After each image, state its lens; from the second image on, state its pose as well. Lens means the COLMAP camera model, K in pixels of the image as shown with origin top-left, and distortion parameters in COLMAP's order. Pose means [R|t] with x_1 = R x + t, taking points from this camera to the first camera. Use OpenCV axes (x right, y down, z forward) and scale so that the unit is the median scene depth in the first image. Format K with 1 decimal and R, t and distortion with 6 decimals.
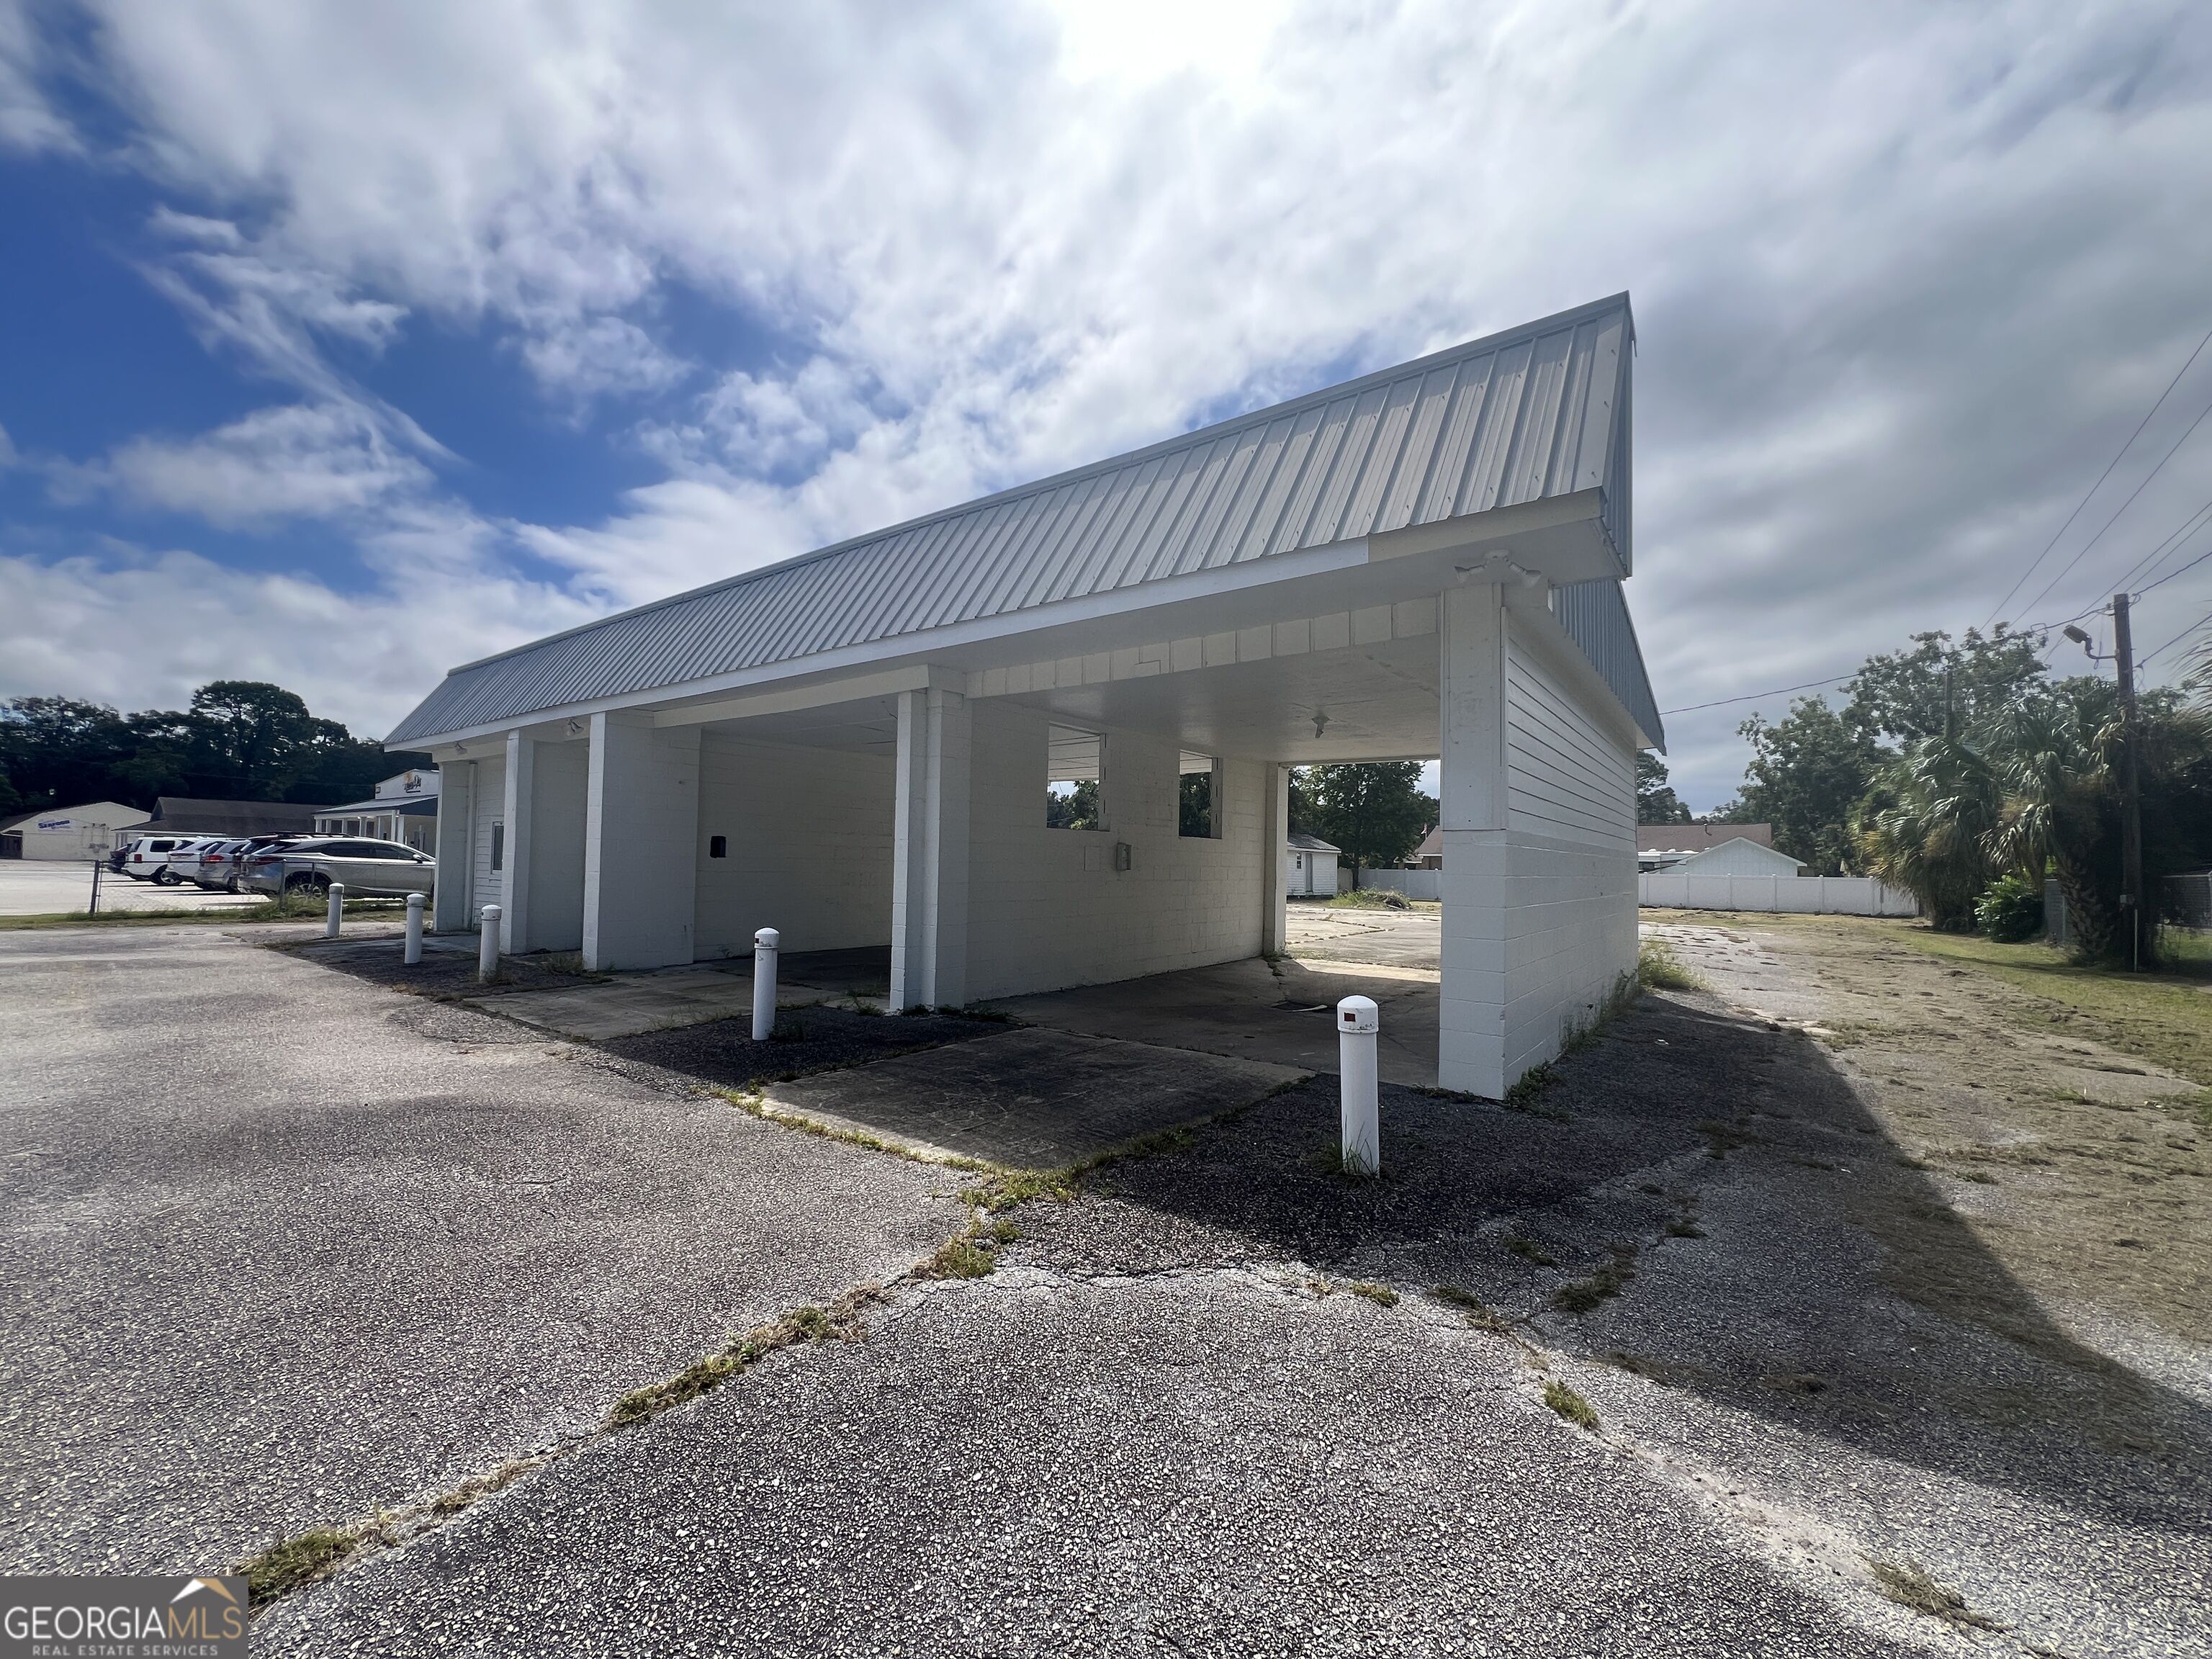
lens RADIAL K [[909.9, 0, 1085.4], [0, 909.9, 821.4], [0, 0, 1]] dist [-0.003509, 0.000878]
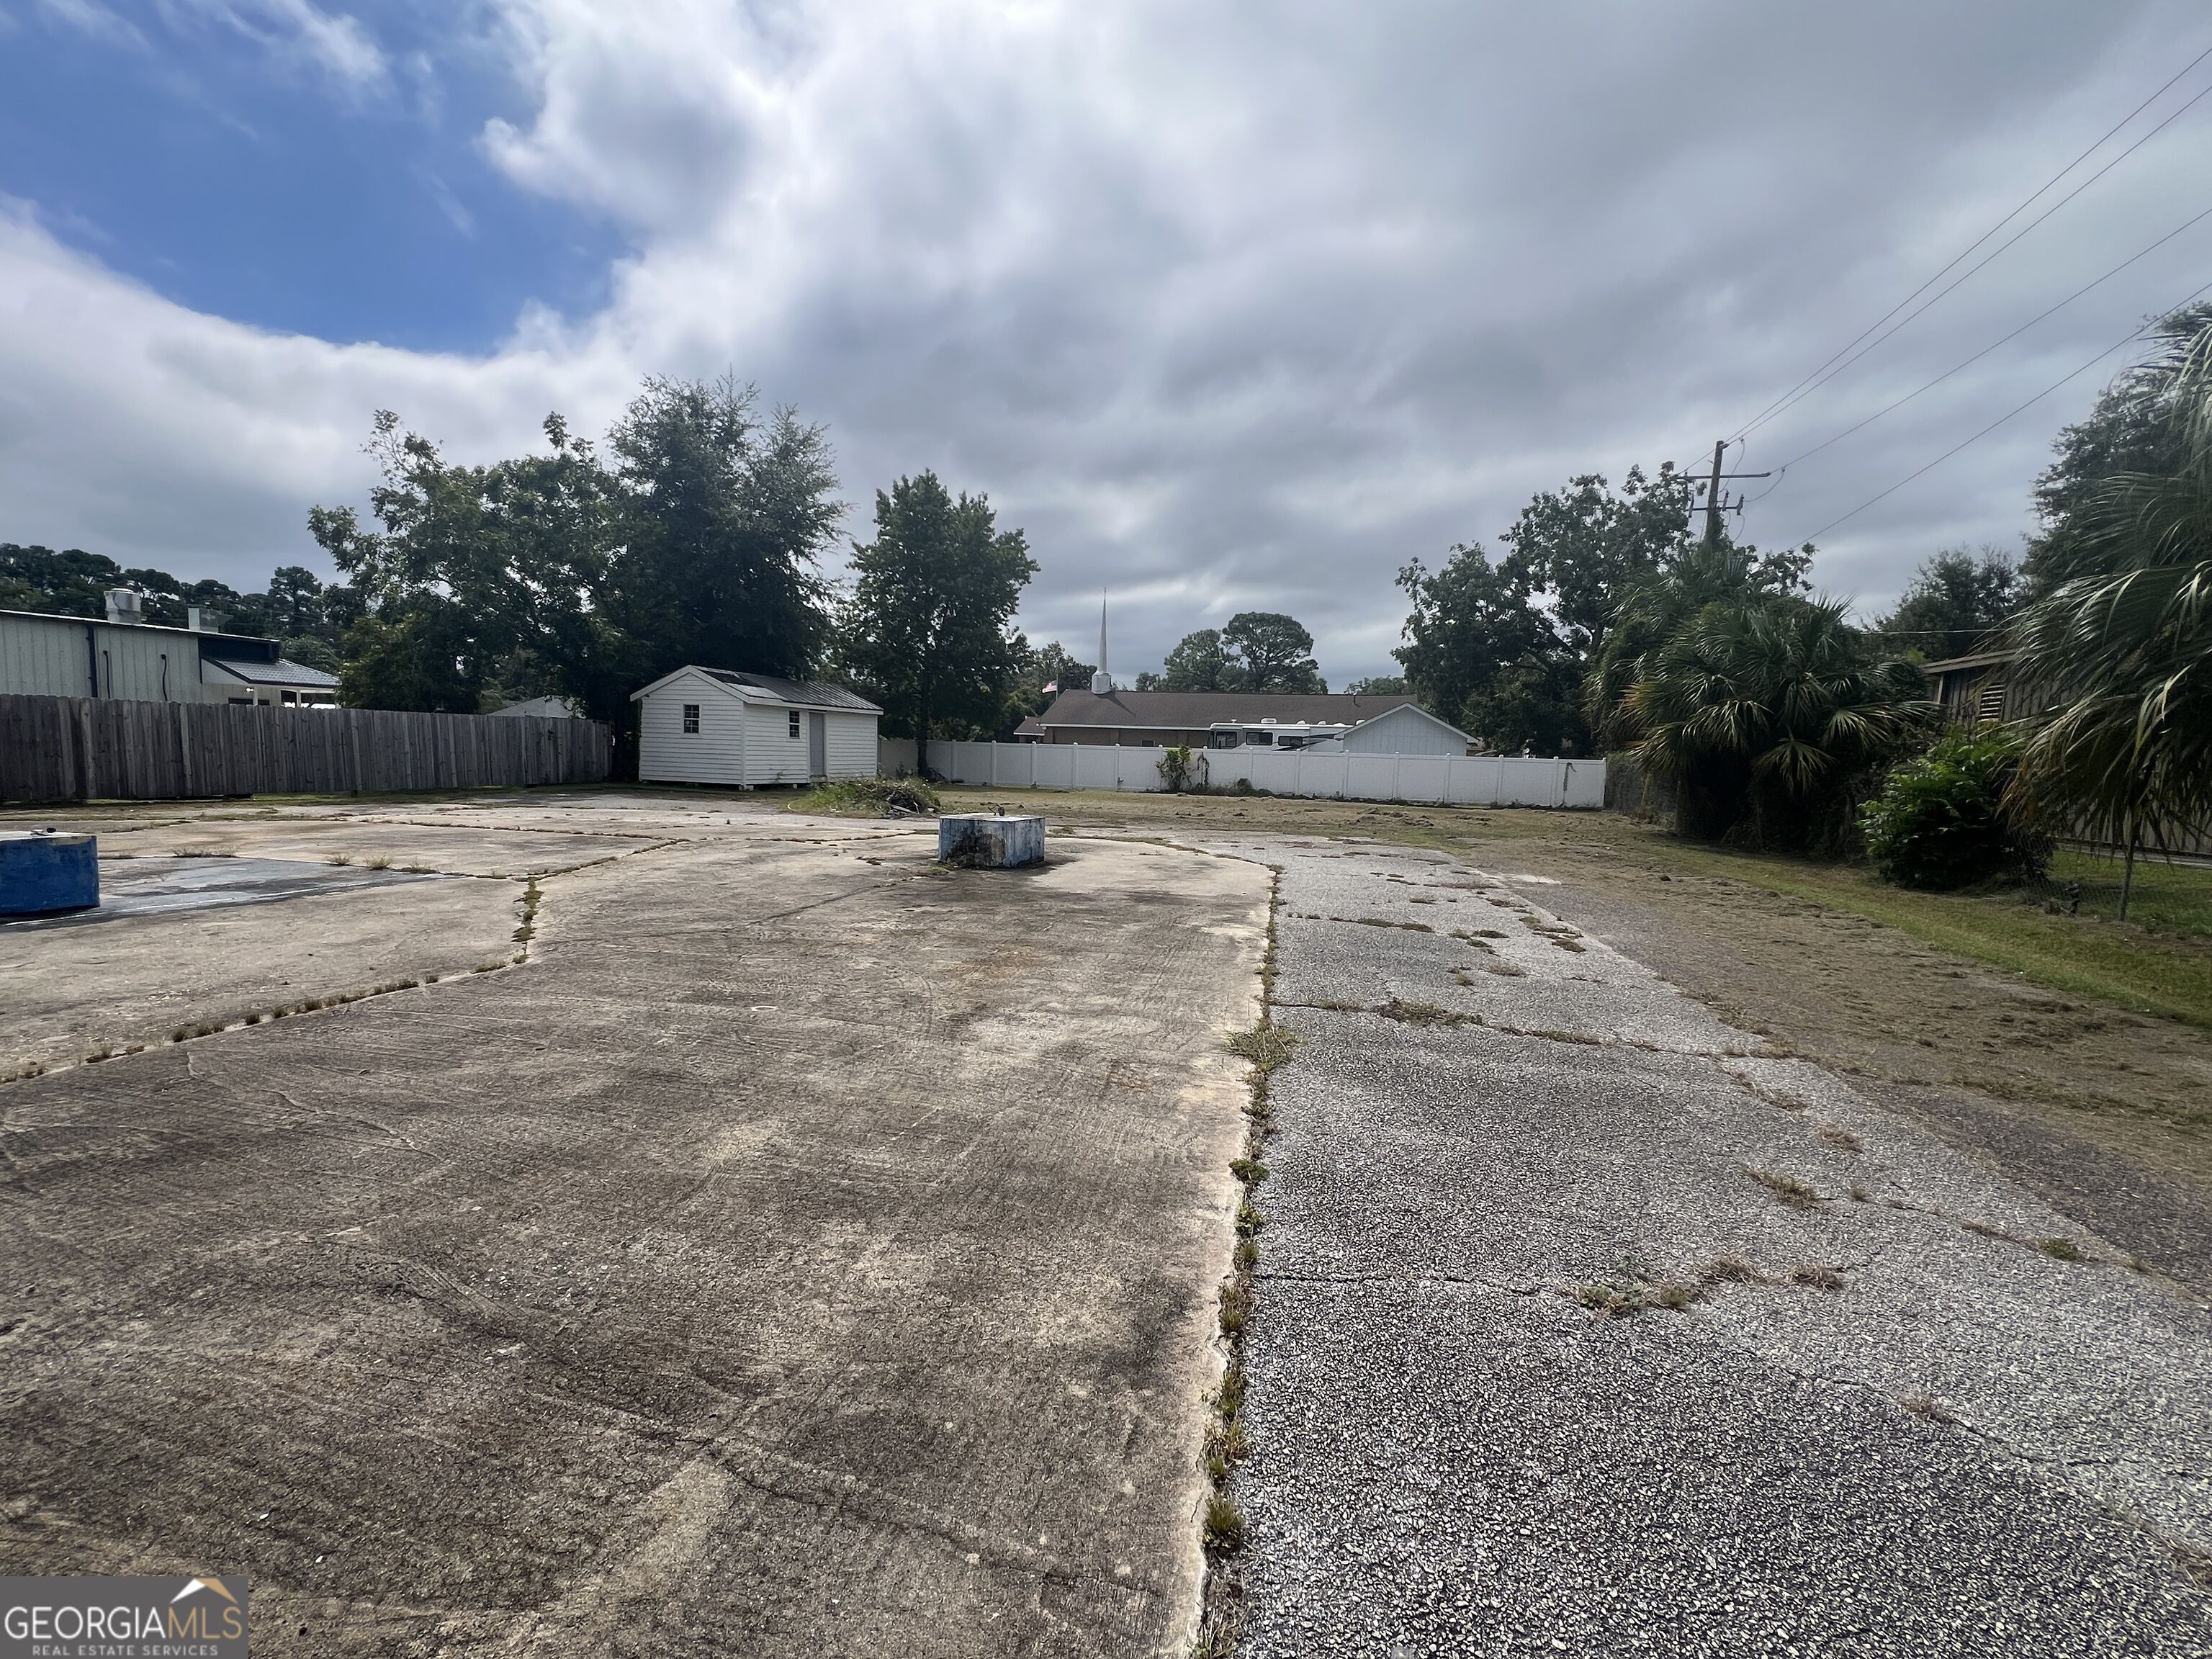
lens RADIAL K [[909.9, 0, 1148.5], [0, 909.9, 841.0], [0, 0, 1]] dist [-0.003509, 0.000878]
pose [[0.917538, -0.033499, 0.396235, 1.129605], [-0.030088, 0.987740, 0.153180, 0.115278], [-0.396508, -0.152470, 0.905281, 1.995825]]
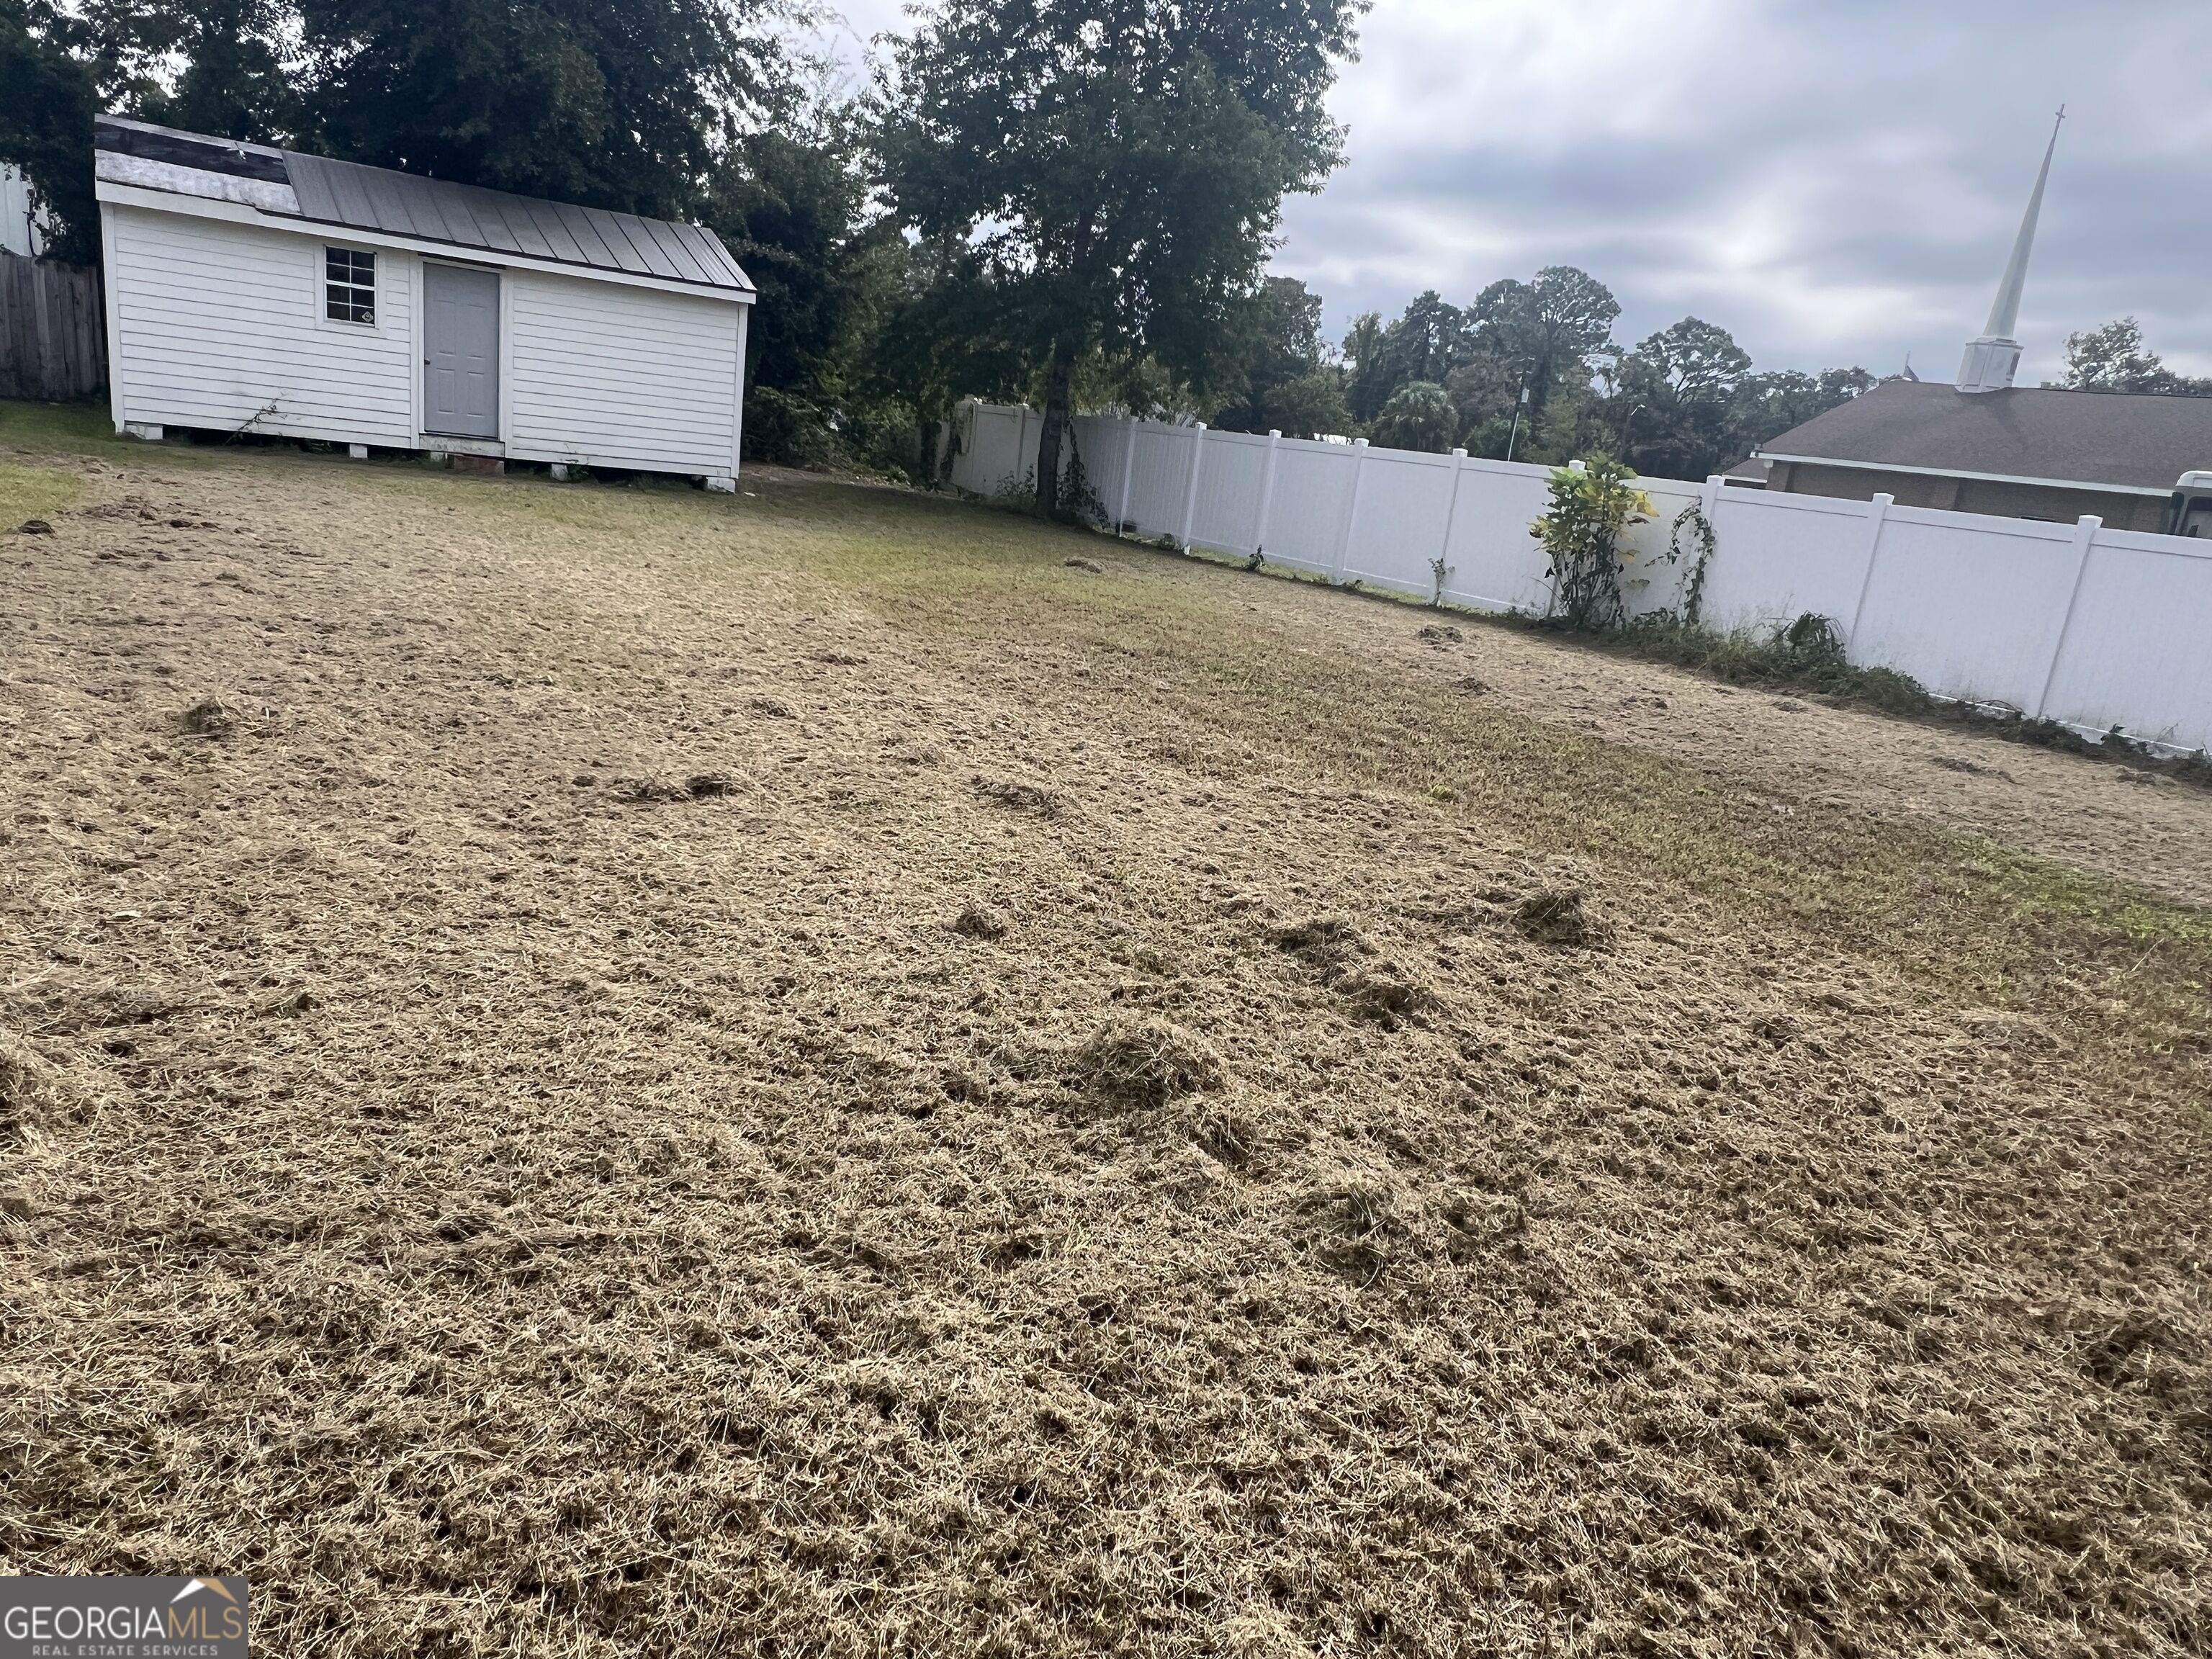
lens RADIAL K [[1432.9, 0, 1100.1], [0, 1432.9, 826.9], [0, 0, 1]] dist [-0.002719, -0.002459]
pose [[0.941917, 0.175765, -0.286179, 2.796531], [-0.085064, 0.949188, 0.302995, 0.250911], [0.324894, -0.261053, 0.909008, 3.718940]]
